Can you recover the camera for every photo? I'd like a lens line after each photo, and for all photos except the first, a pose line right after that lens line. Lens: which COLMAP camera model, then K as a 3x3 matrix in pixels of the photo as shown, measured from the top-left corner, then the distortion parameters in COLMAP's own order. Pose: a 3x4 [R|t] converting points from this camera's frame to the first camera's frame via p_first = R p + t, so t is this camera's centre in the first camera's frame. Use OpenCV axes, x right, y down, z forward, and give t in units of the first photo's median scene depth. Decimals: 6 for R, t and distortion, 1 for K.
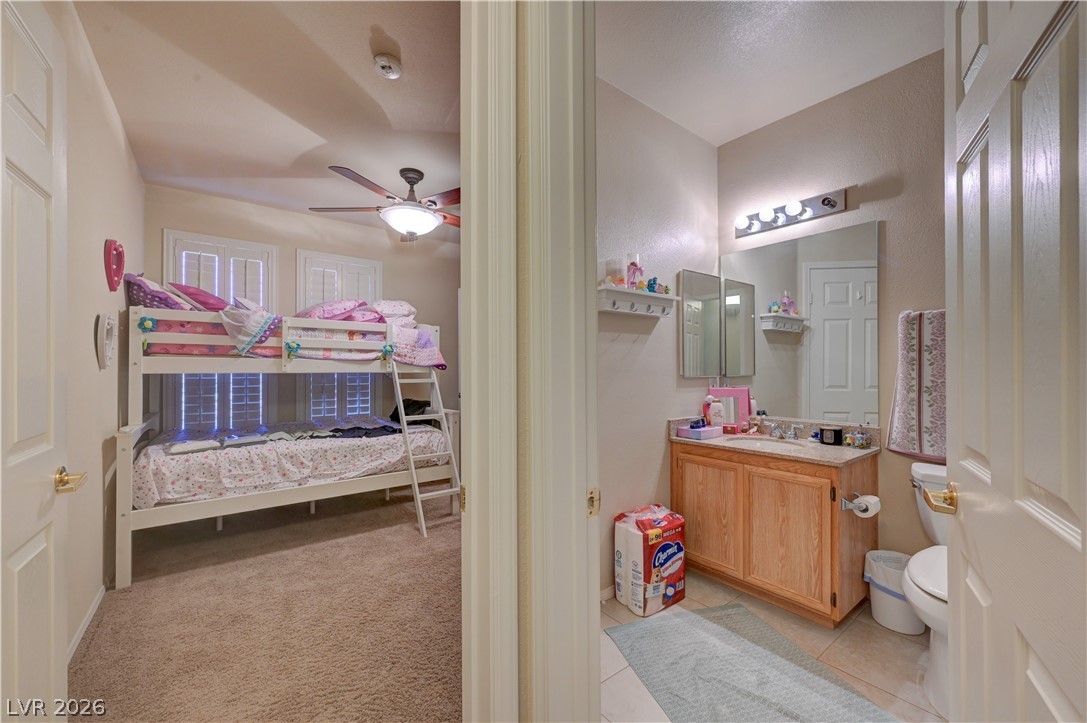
lens RADIAL K [[429.4, 0, 543.8], [0, 429.4, 369.8], [0, 0, 1]] dist [-0.003673, 0.000644]
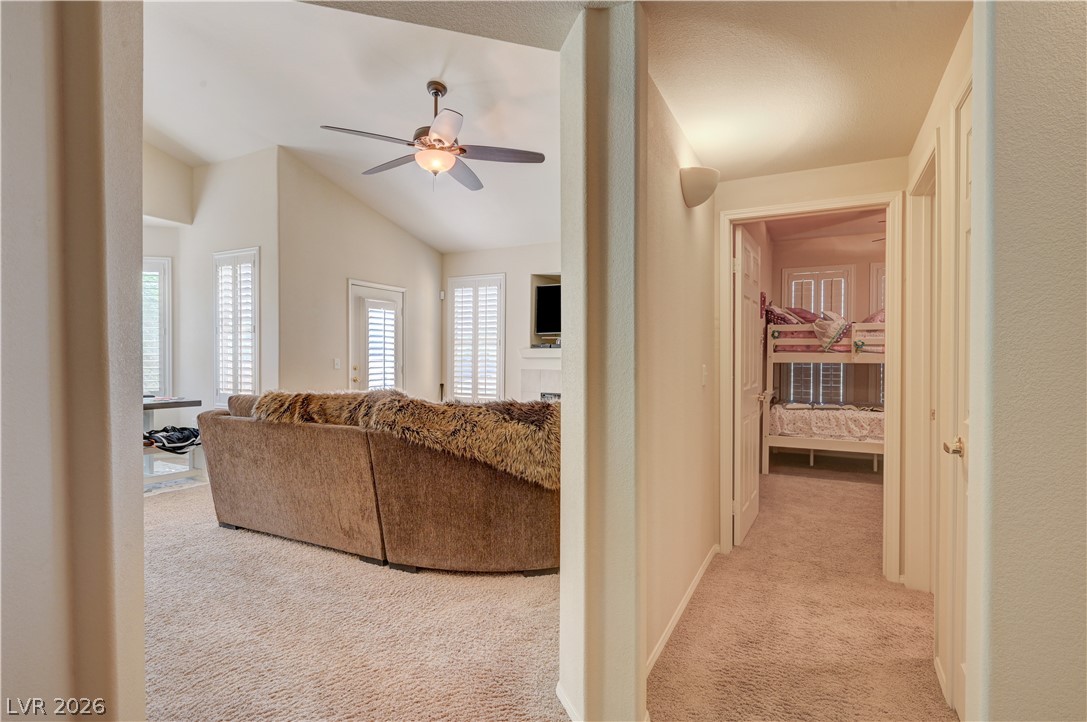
lens RADIAL K [[544.3, 0, 543.8], [0, 544.3, 363.2], [0, 0, 1]] dist [0.000629, 0.000741]
pose [[0.431863, 0.010510, -0.901878, 0.590145], [-0.005128, 0.999945, 0.009198, -0.003627], [0.901925, 0.000652, 0.431893, -0.714635]]
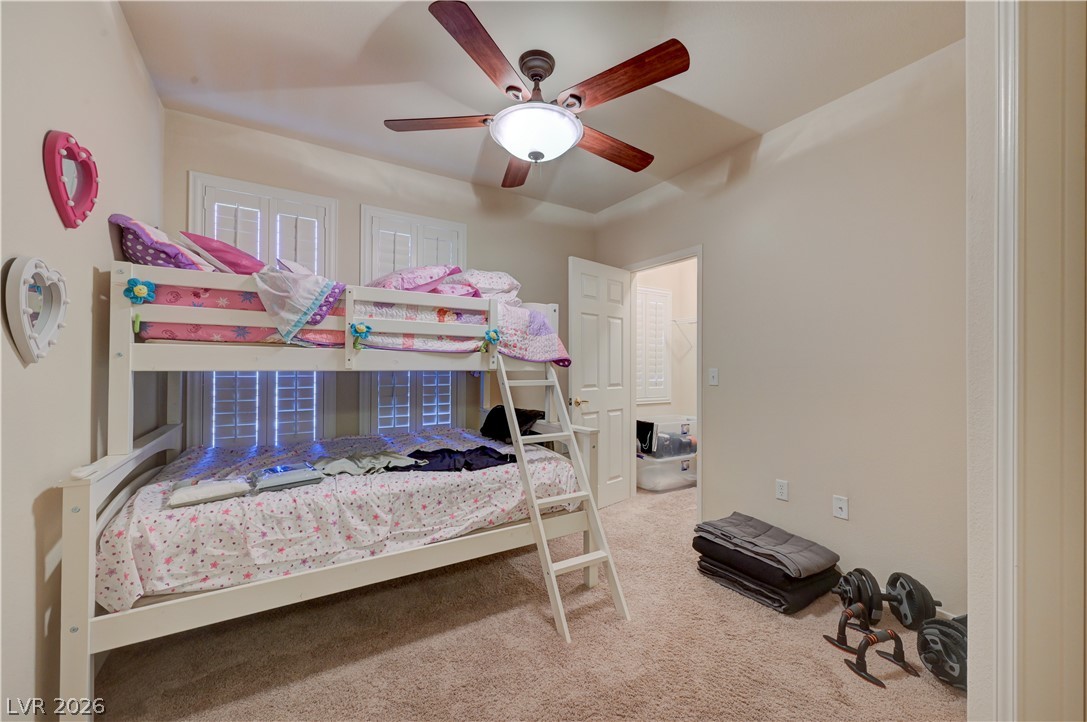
lens RADIAL K [[429.4, 0, 543.9], [0, 429.4, 366.2], [0, 0, 1]] dist [-0.003673, 0.000644]
pose [[0.995371, 0.004134, -0.096016, -0.251759], [-0.004322, 0.999989, -0.001753, 0.000322], [0.096008, 0.002160, 0.995378, 0.387926]]
